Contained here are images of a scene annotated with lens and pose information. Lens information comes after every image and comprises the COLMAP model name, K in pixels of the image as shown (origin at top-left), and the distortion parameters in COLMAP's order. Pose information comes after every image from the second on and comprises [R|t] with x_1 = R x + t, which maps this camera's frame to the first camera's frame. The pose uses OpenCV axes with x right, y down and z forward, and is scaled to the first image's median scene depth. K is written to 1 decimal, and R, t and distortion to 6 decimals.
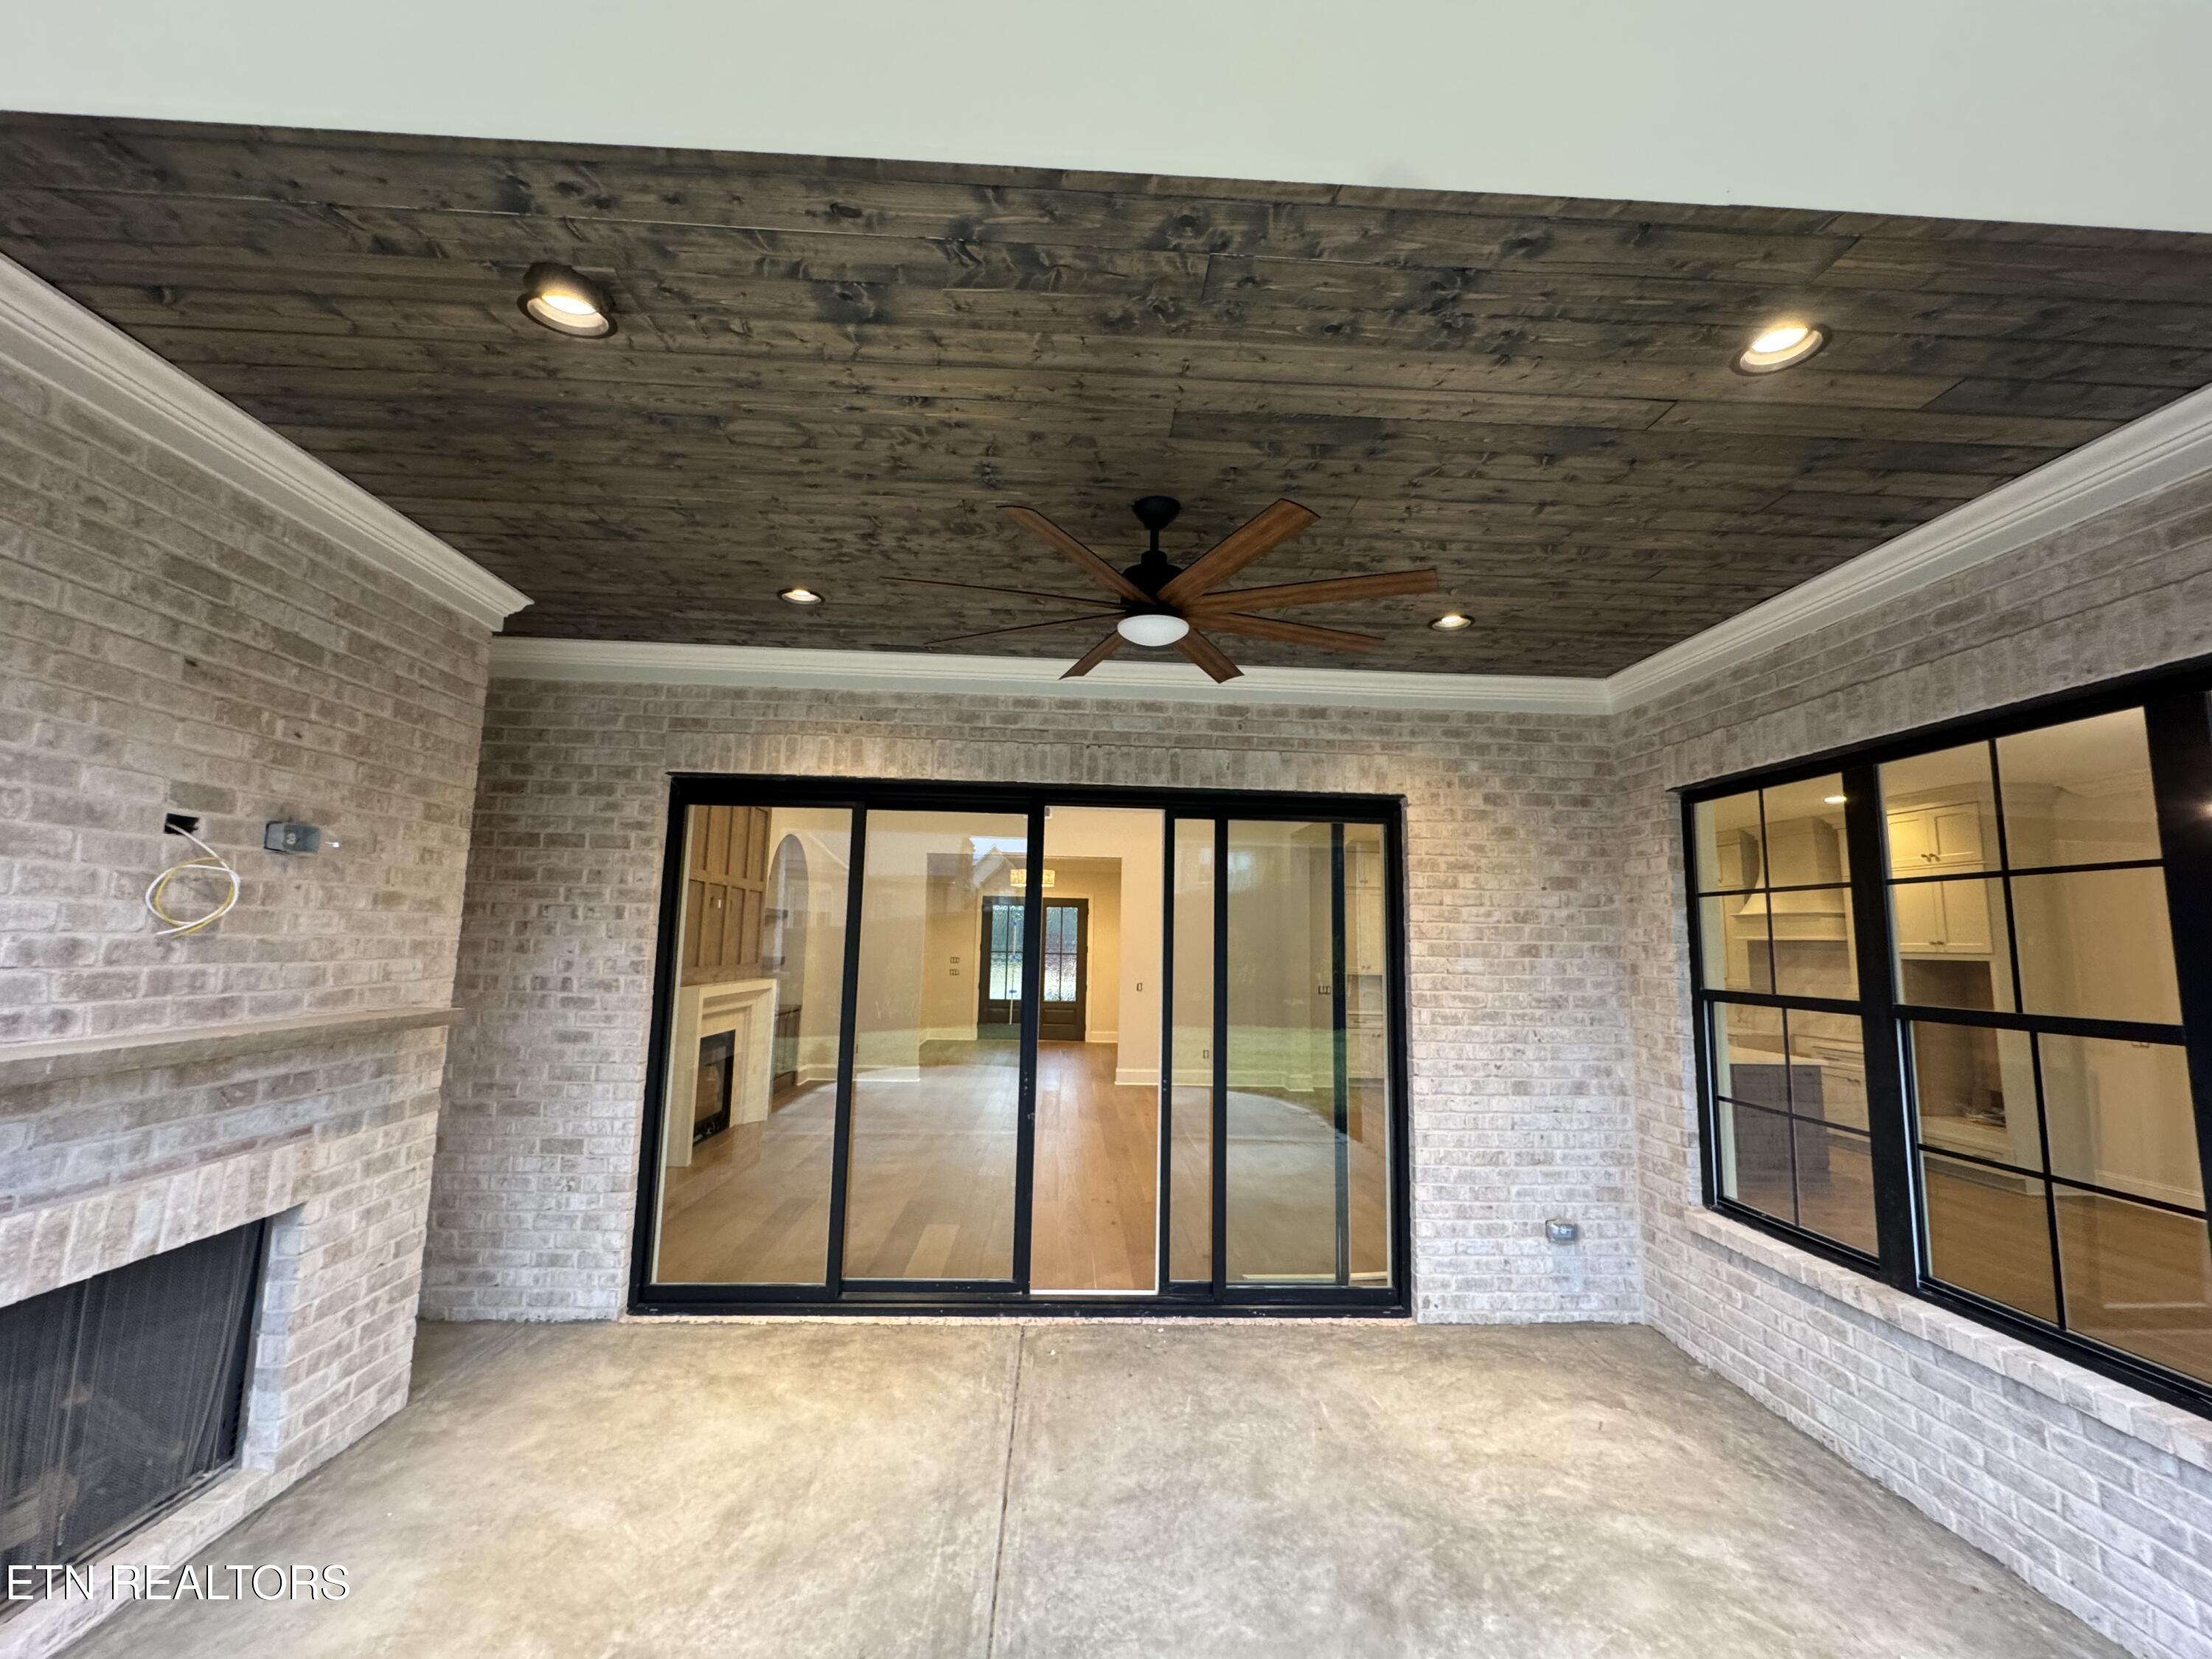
lens RADIAL K [[888.8, 0, 1101.2], [0, 888.8, 832.4], [0, 0, 1]] dist [0.000269, 0.000244]
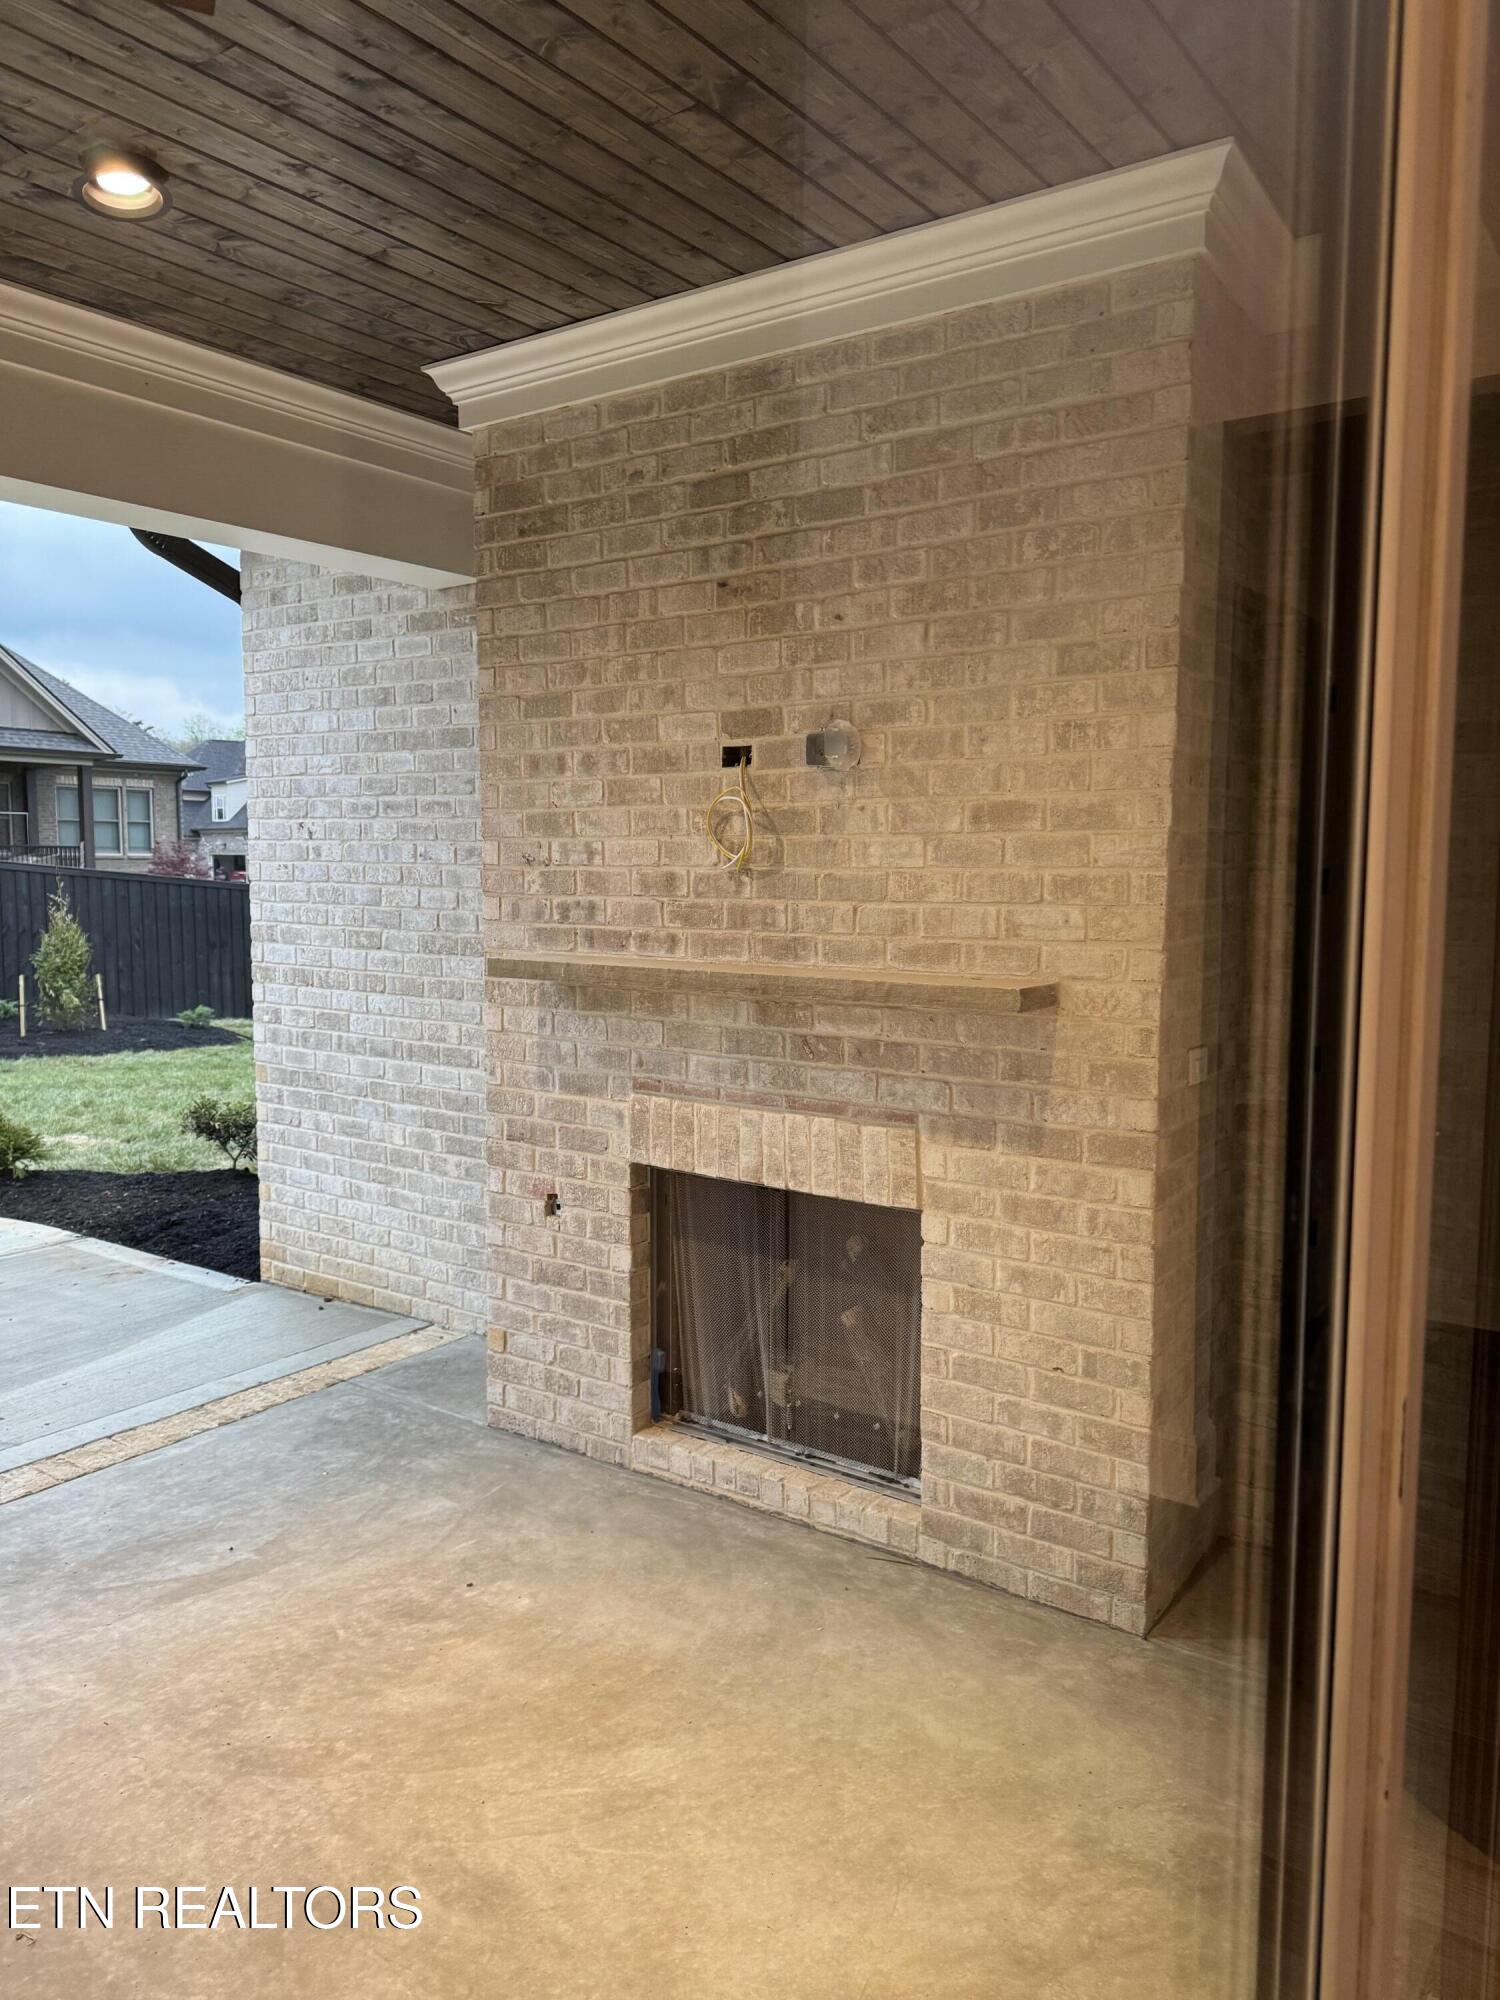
lens RADIAL K [[1435.6, 0, 747.2], [0, 1435.6, 1010.0], [0, 0, 1]] dist [0.107957, -0.003122]
pose [[-0.628245, 0.053443, -0.776177, 0.182458], [0.076953, 0.997014, 0.006362, 0.236638], [0.774200, -0.055732, -0.630482, 1.809300]]
